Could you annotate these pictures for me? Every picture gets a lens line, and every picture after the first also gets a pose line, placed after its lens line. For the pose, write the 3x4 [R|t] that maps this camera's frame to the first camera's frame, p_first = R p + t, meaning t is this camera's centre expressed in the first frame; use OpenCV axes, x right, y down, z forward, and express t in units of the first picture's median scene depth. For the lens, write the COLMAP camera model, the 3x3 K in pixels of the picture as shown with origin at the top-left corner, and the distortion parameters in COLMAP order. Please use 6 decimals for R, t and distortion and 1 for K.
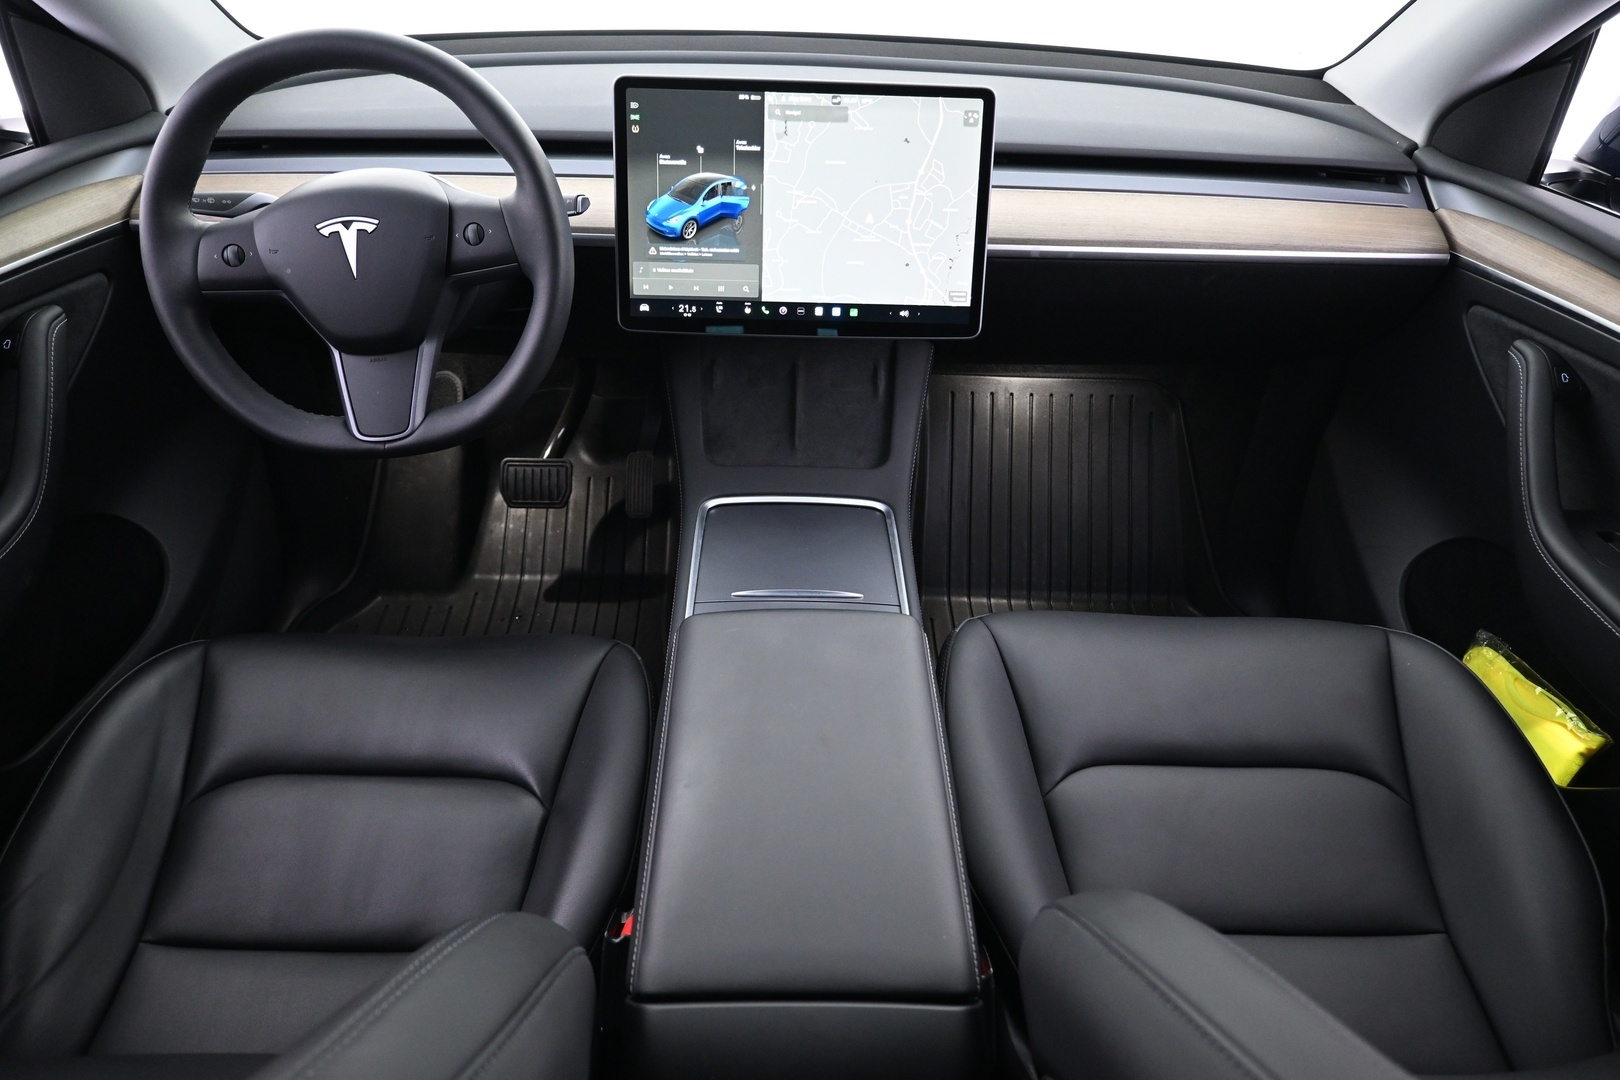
lens RADIAL K [[1094.2, 0, 810.0], [0, 1094.2, 540.0], [0, 0, 1]] dist [0.000349, -0.001559]
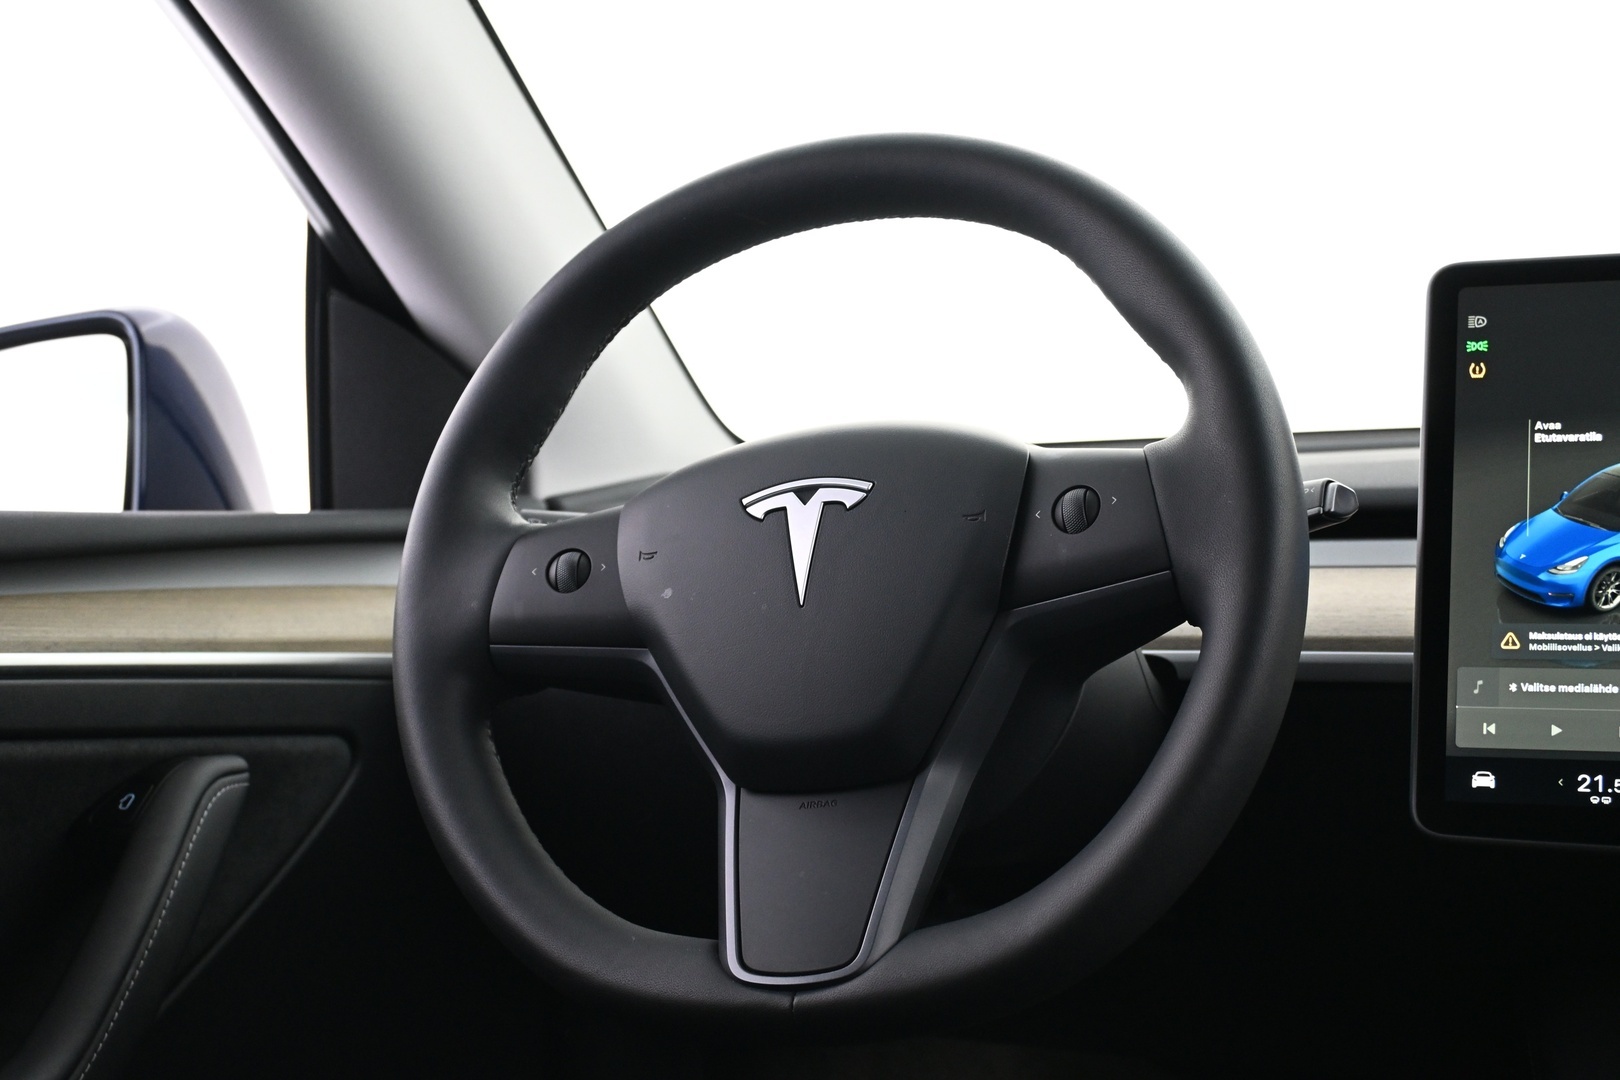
lens RADIAL K [[2282.0, 0, 810.0], [0, 2282.0, 540.0], [0, 0, 1]] dist [0.012827, 0.009168]
pose [[0.913912, -0.041834, -0.403751, -0.042504], [-0.182538, 0.846068, -0.500847, 0.175013], [0.362554, 0.531430, 0.765596, 0.271689]]
